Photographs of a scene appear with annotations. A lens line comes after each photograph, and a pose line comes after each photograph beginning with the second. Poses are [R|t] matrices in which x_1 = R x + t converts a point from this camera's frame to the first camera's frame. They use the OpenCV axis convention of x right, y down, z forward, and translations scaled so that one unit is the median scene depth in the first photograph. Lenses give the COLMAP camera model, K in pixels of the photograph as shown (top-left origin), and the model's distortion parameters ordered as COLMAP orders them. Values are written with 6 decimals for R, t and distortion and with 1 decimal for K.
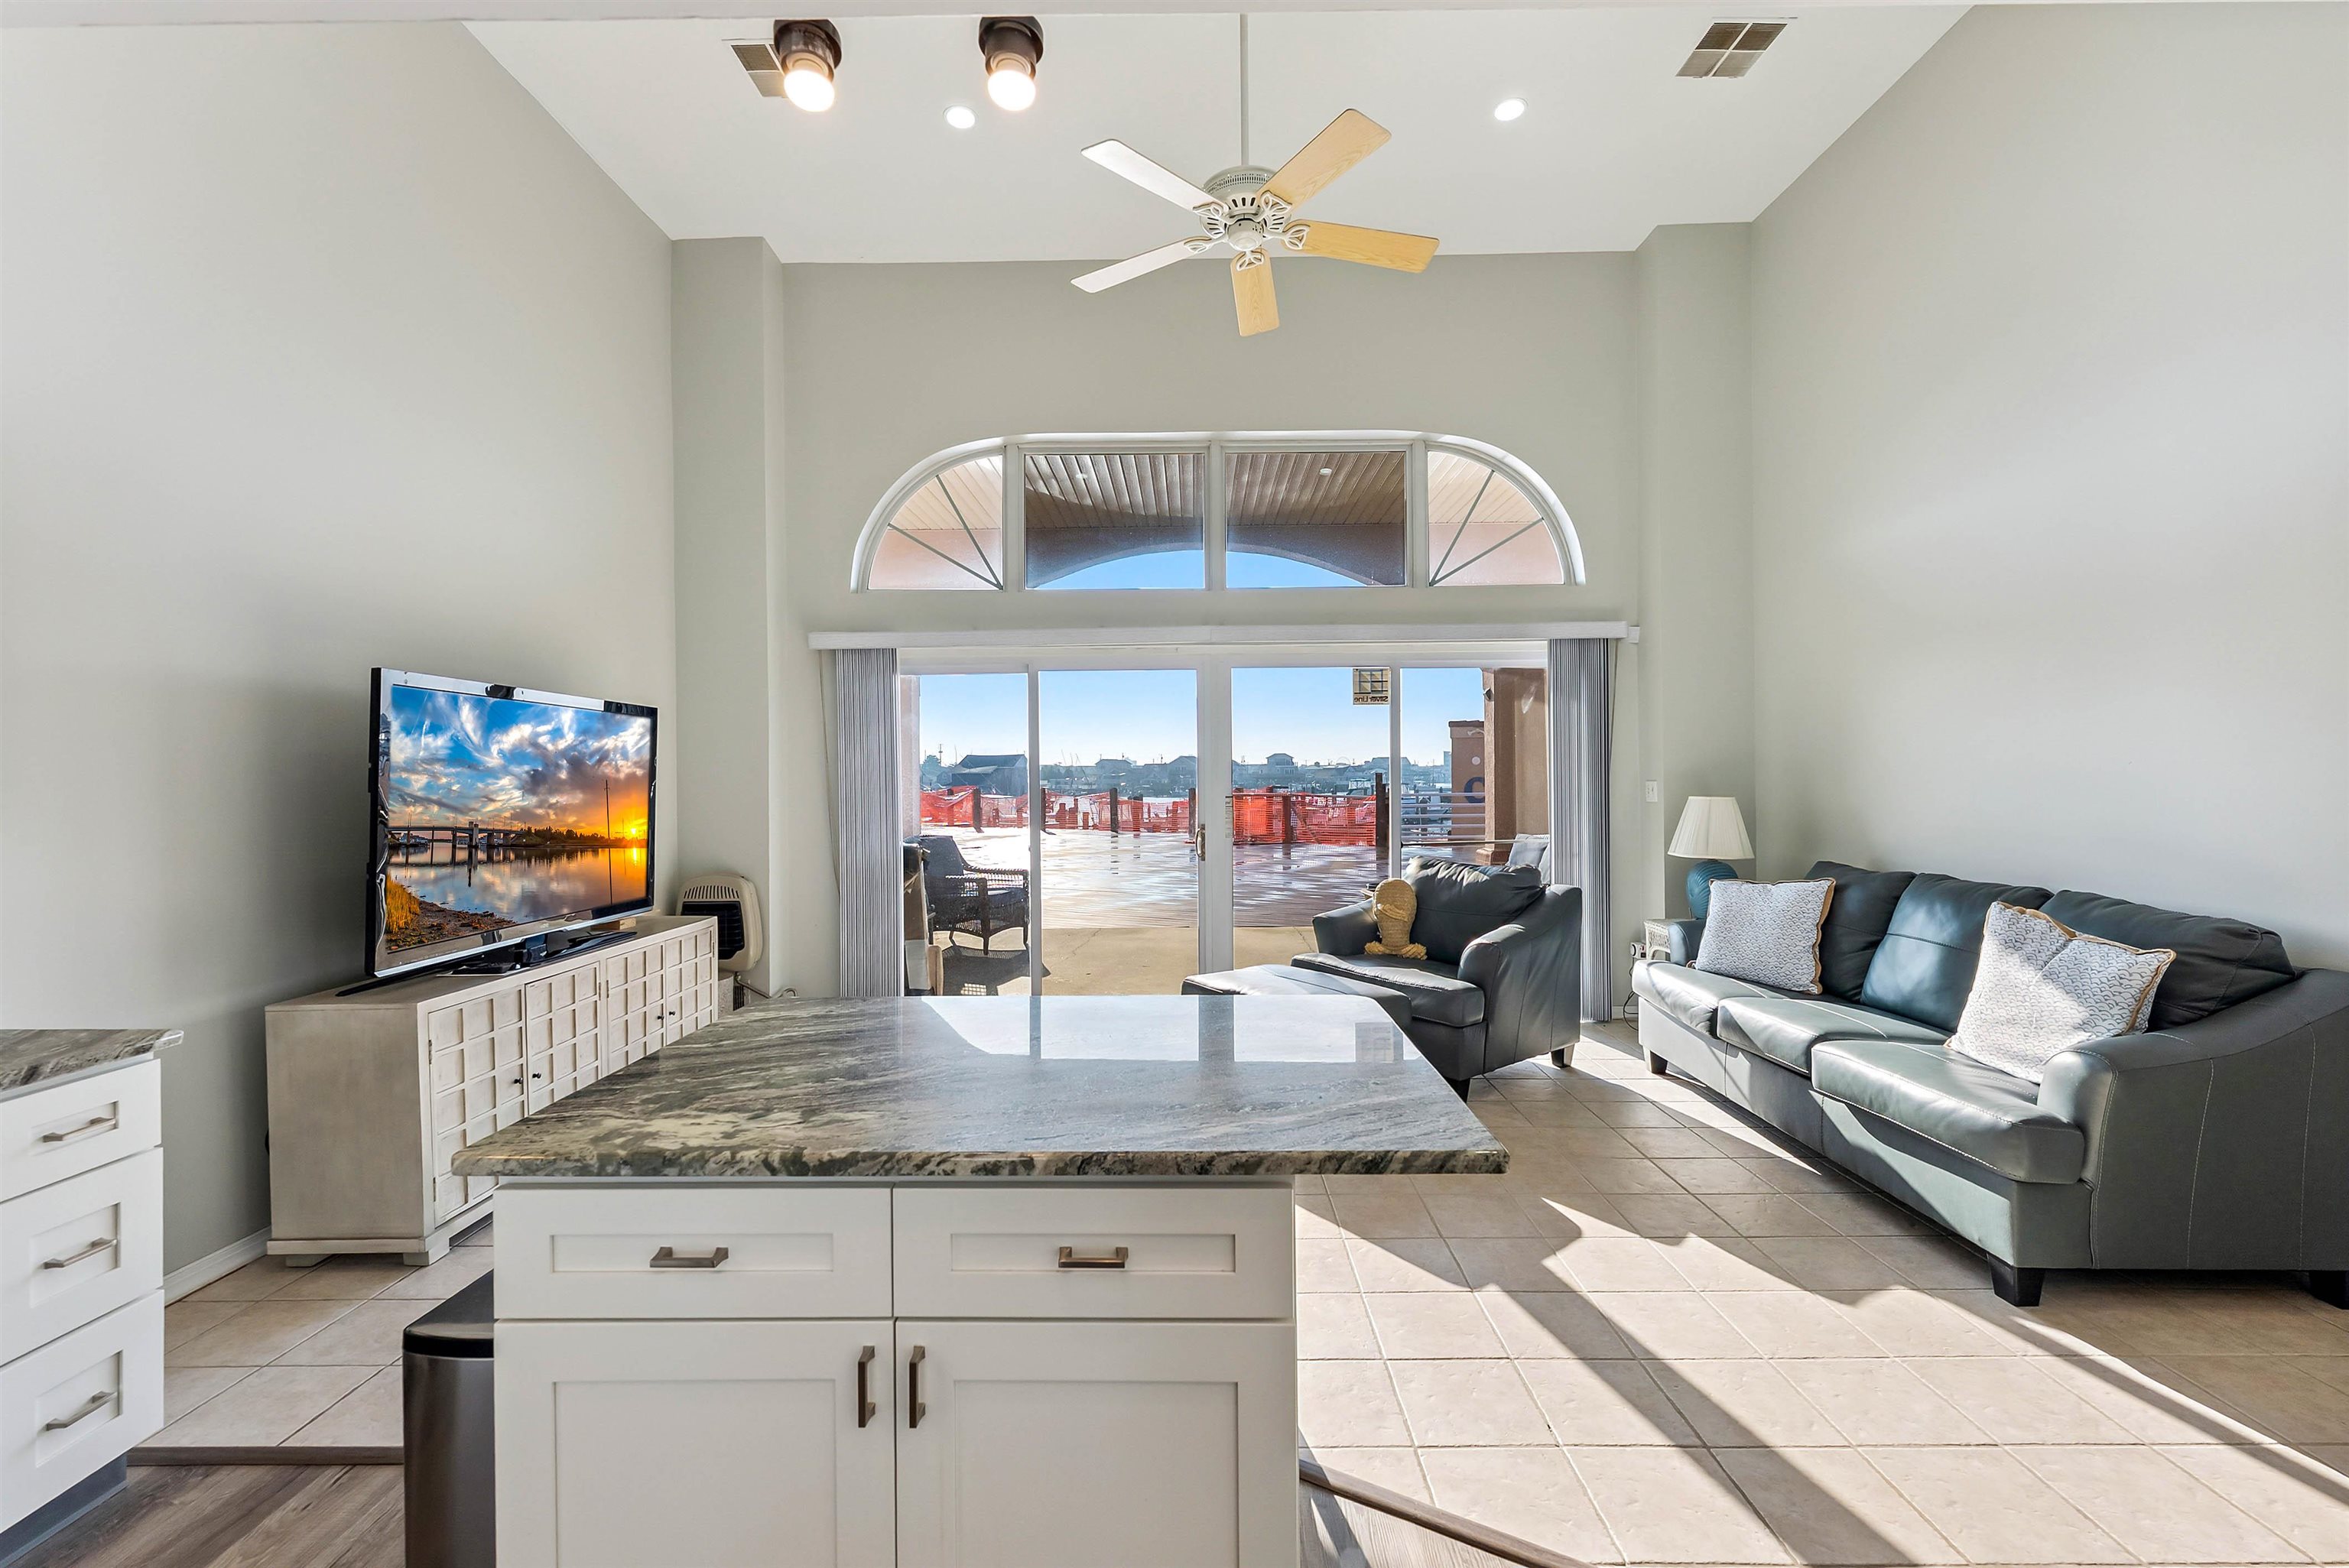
lens RADIAL K [[958.9, 0, 1185.1], [0, 958.9, 773.6], [0, 0, 1]] dist [-0.000937, -0.000592]
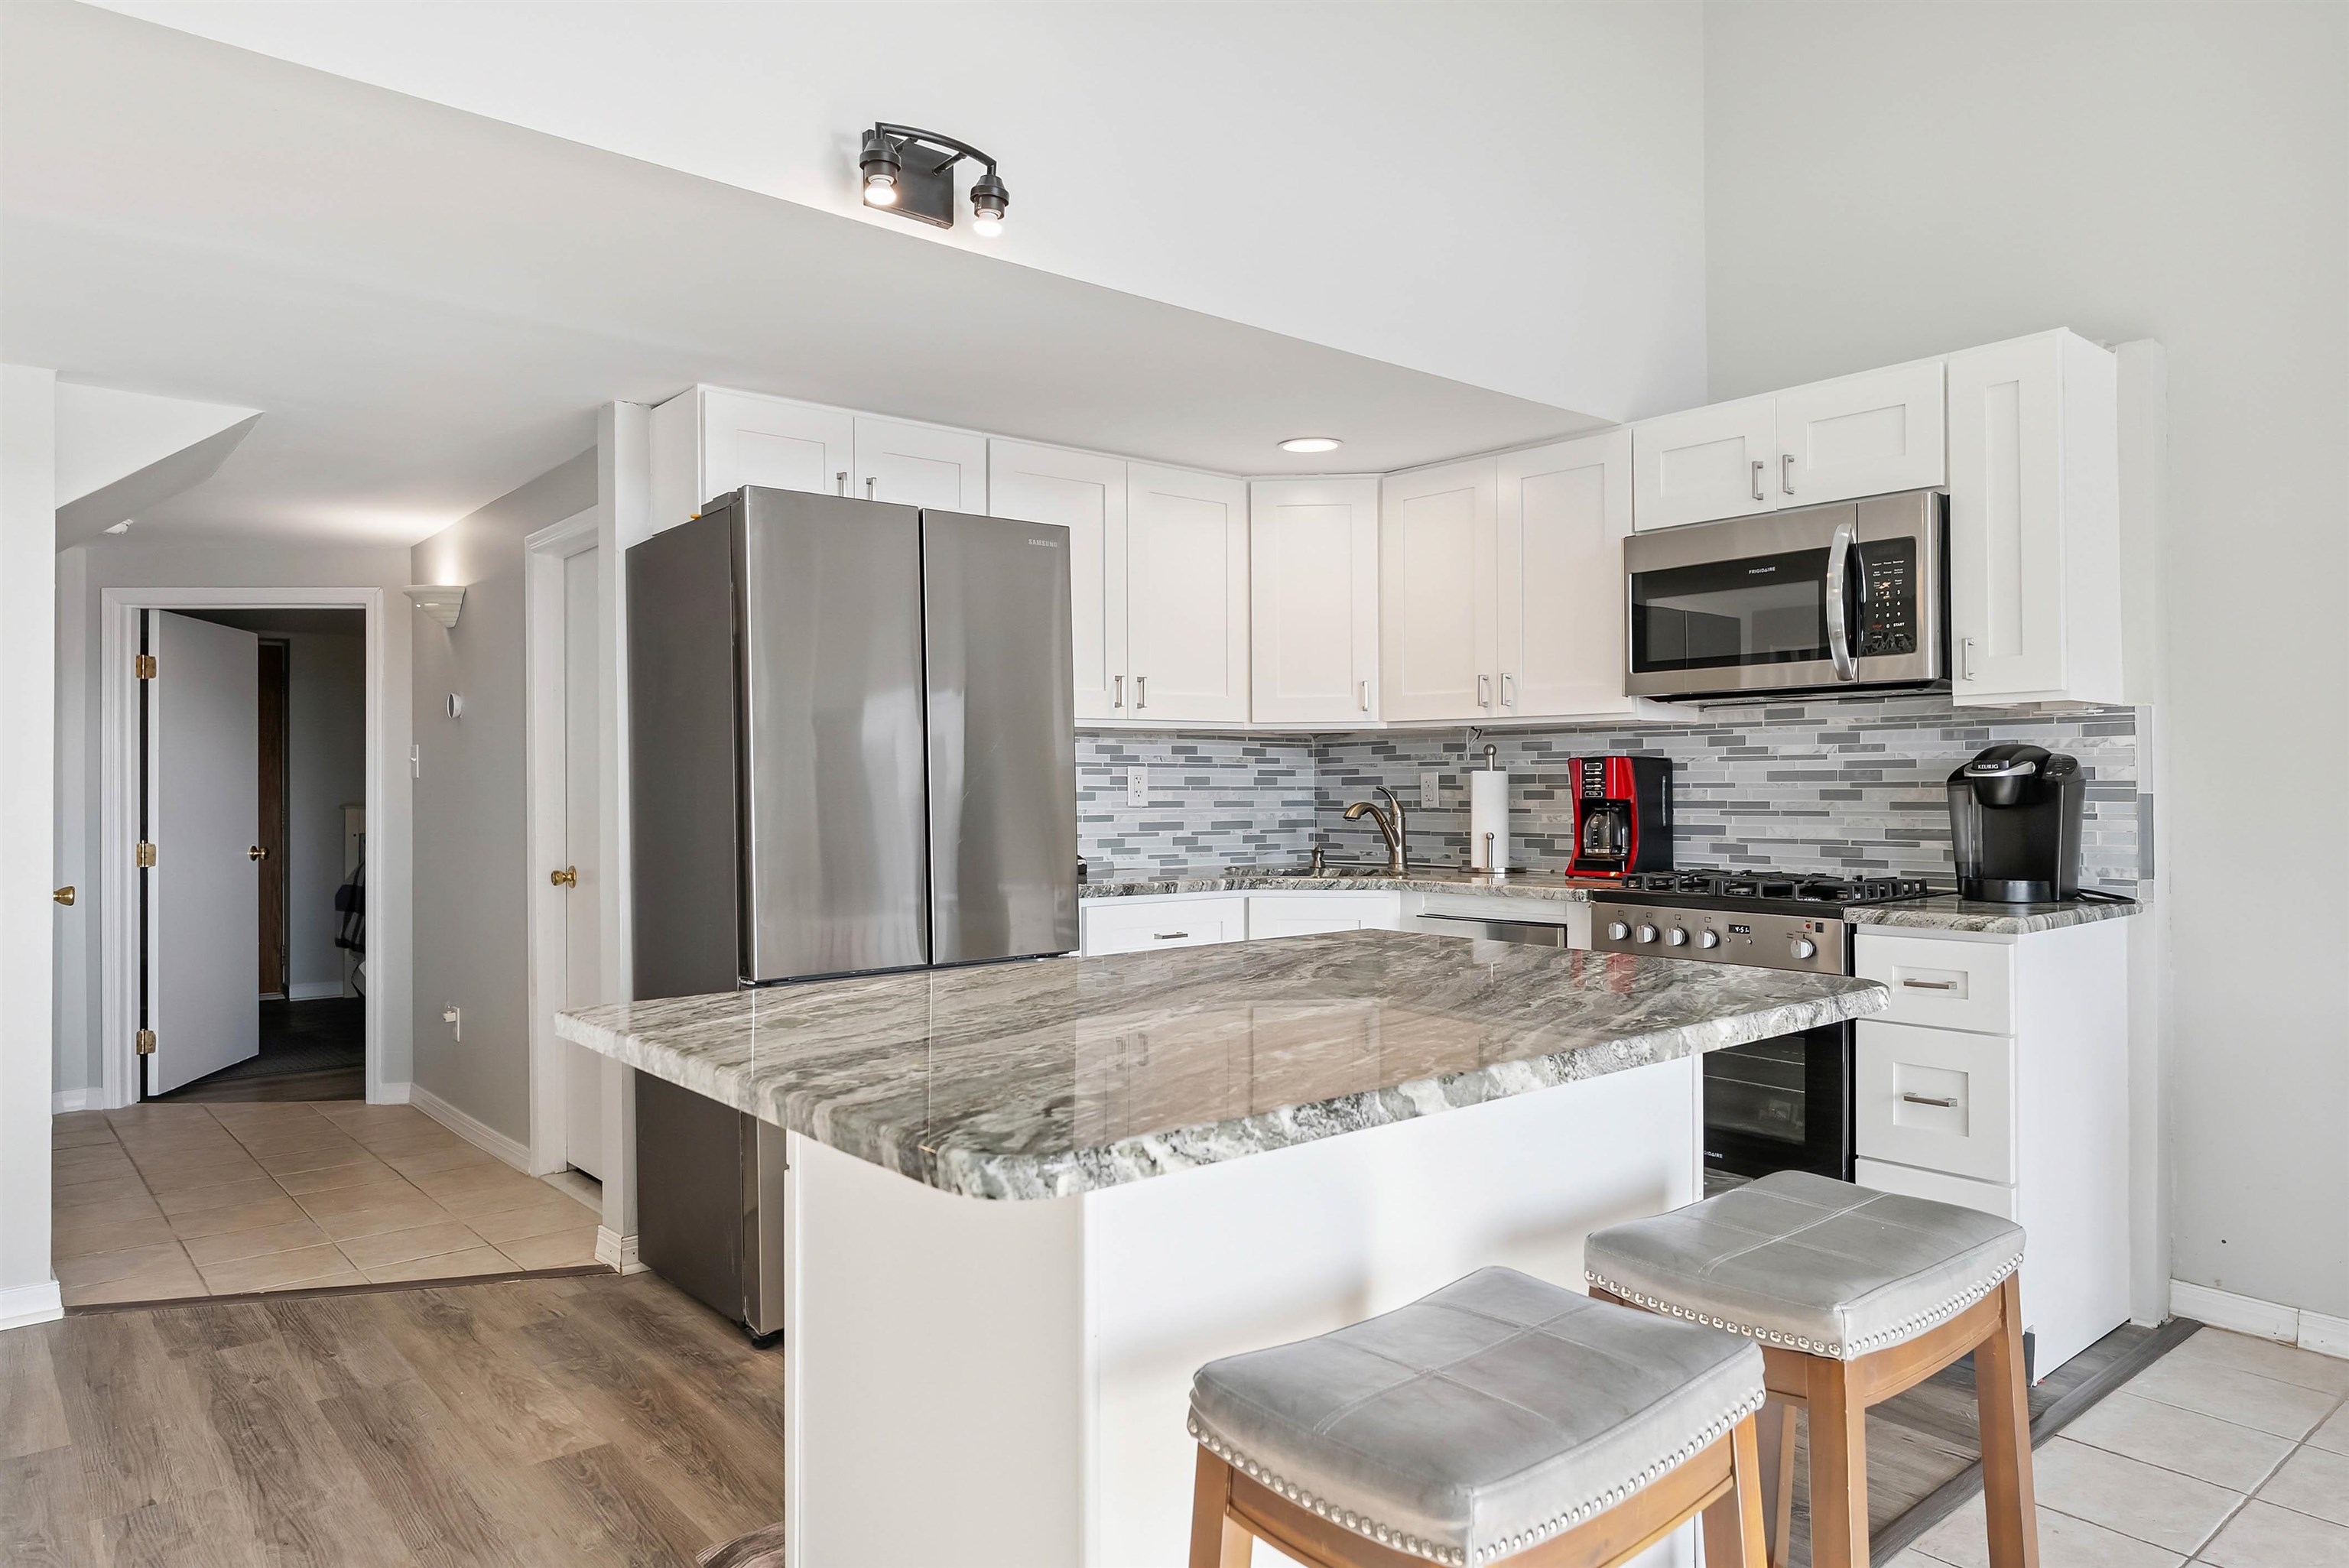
lens RADIAL K [[1485.9, 0, 1161.2], [0, 1485.9, 782.6], [0, 0, 1]] dist [0.003253, 0.000252]
pose [[-0.763203, 0.009216, -0.646093, 0.255177], [0.011059, 0.999938, 0.001199, 0.062637], [0.646064, -0.006230, -0.763258, 0.784588]]
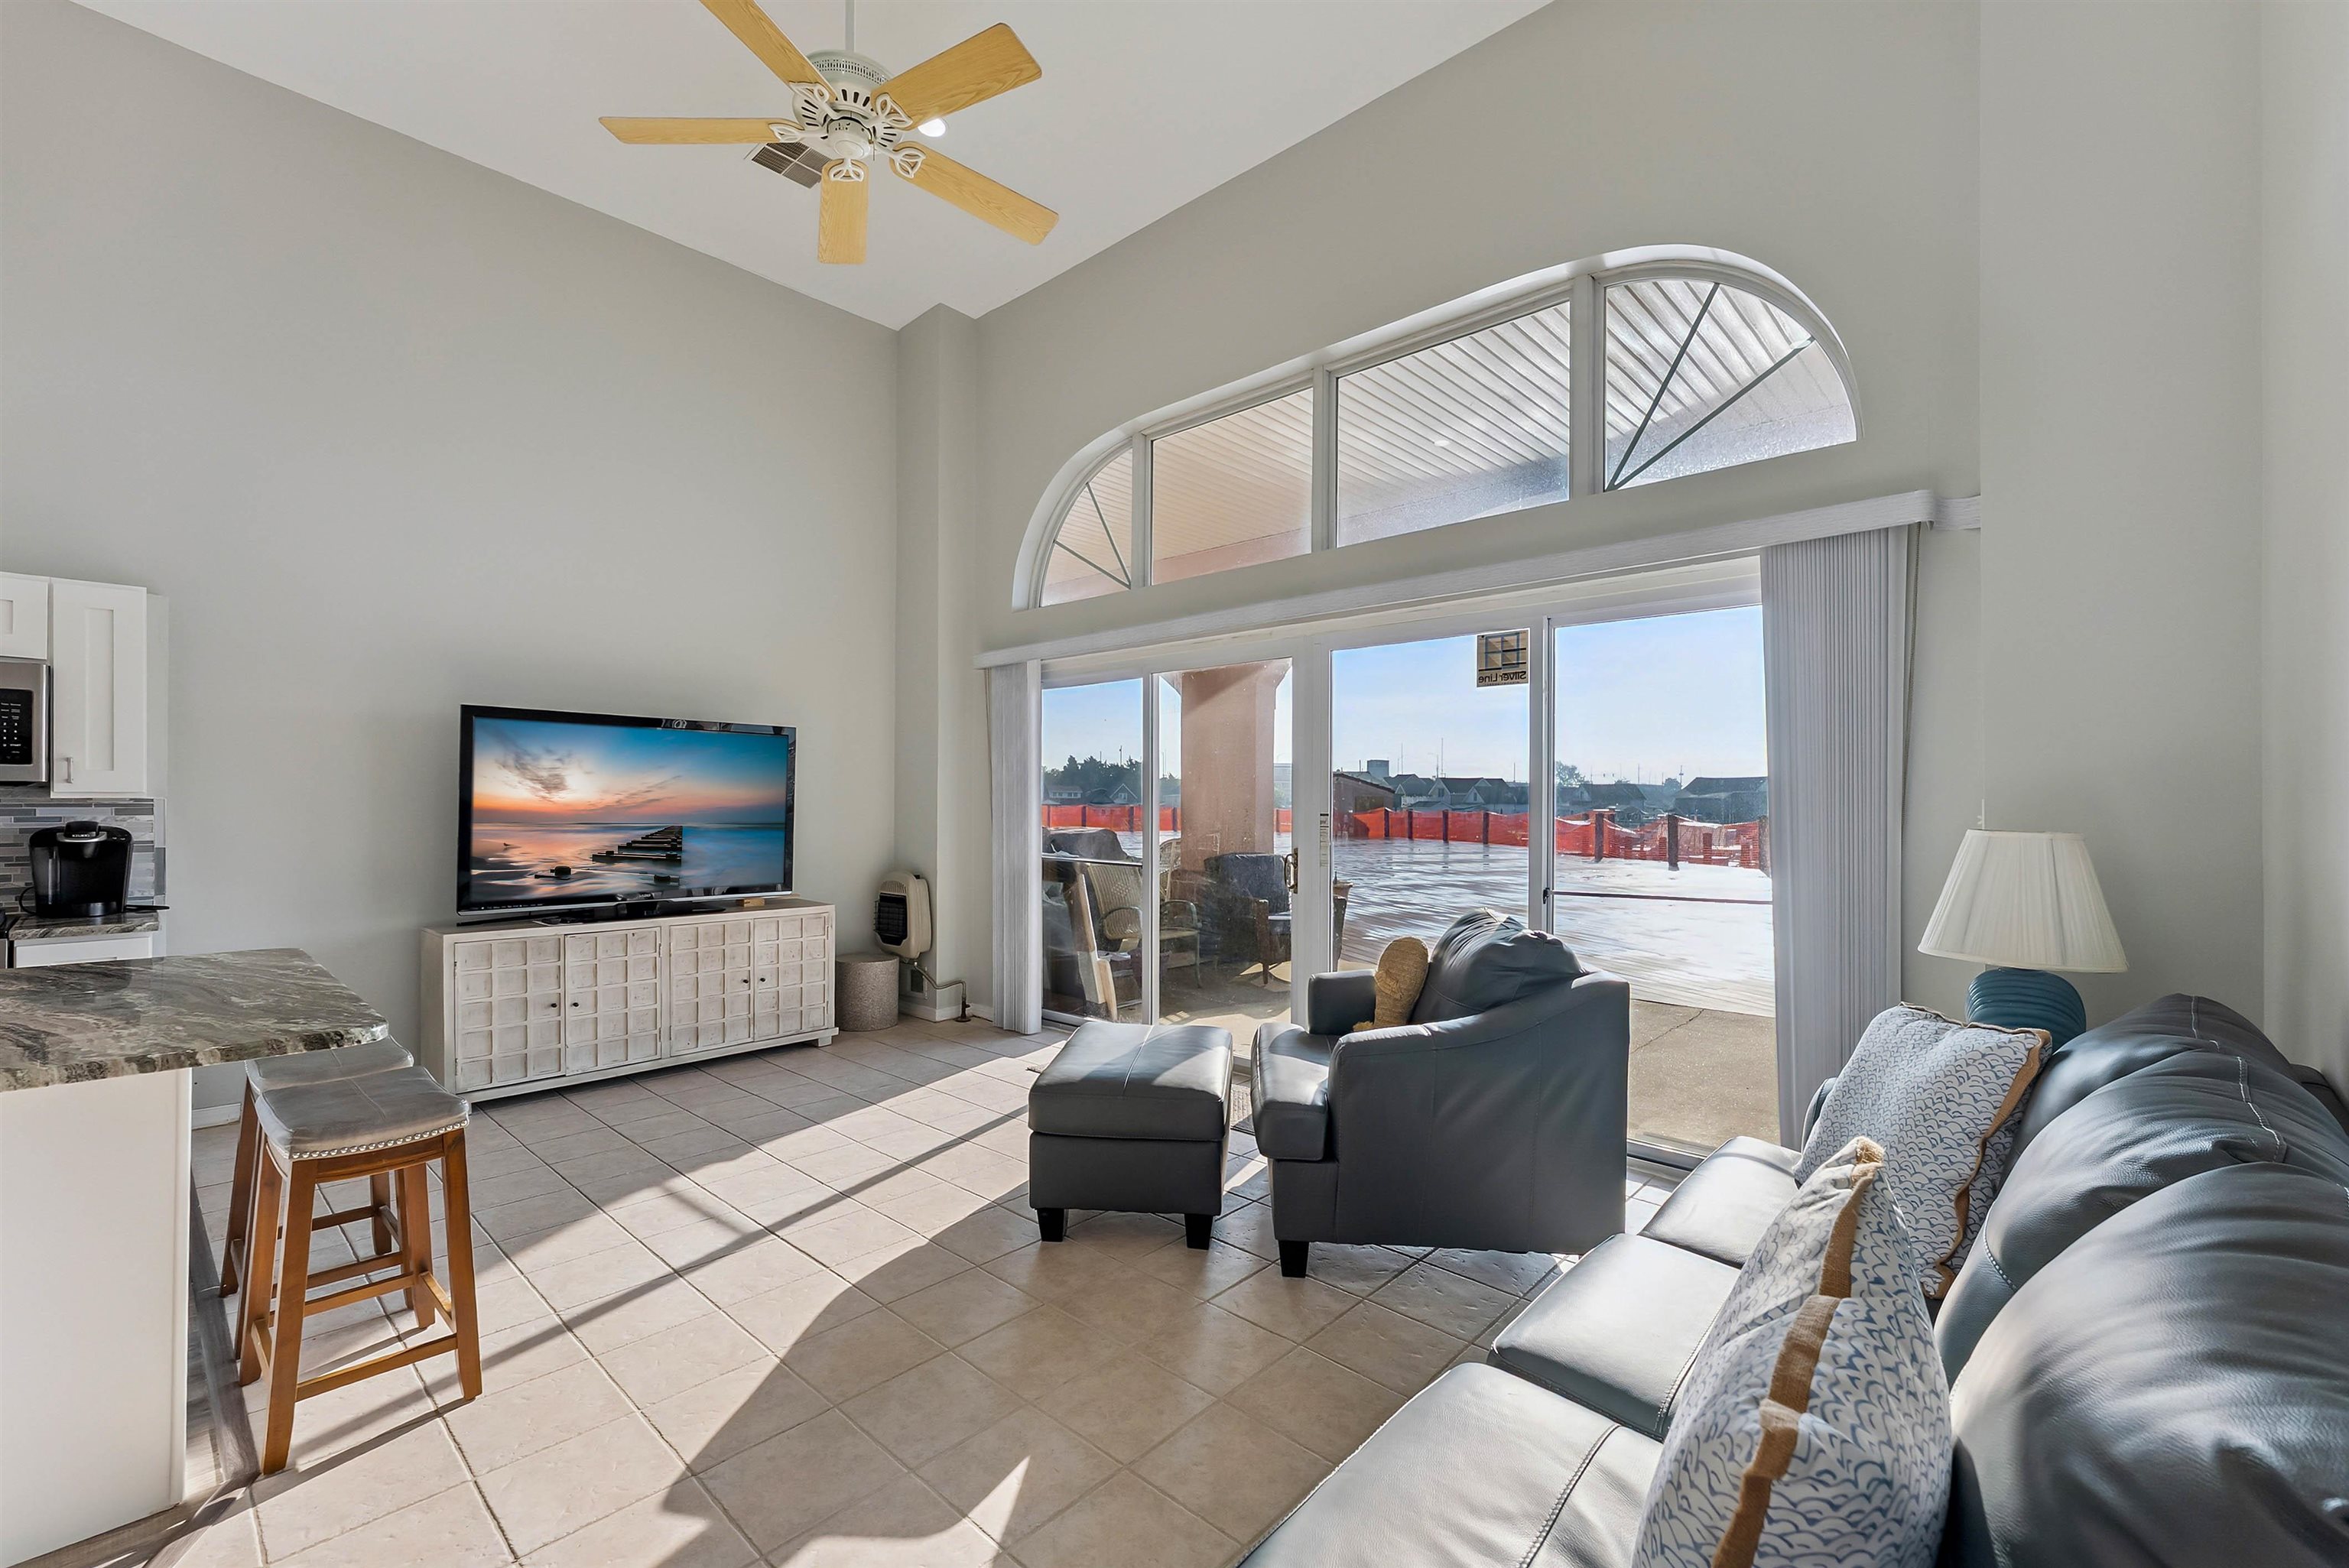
lens RADIAL K [[982.4, 0, 1172.5], [0, 982.4, 796.8], [0, 0, 1]] dist [0.000977, -0.000600]
pose [[0.738485, 0.008946, -0.674210, 0.719762], [-0.010238, 0.999945, 0.002055, 0.012622], [0.674192, 0.005385, 0.738537, 0.463731]]
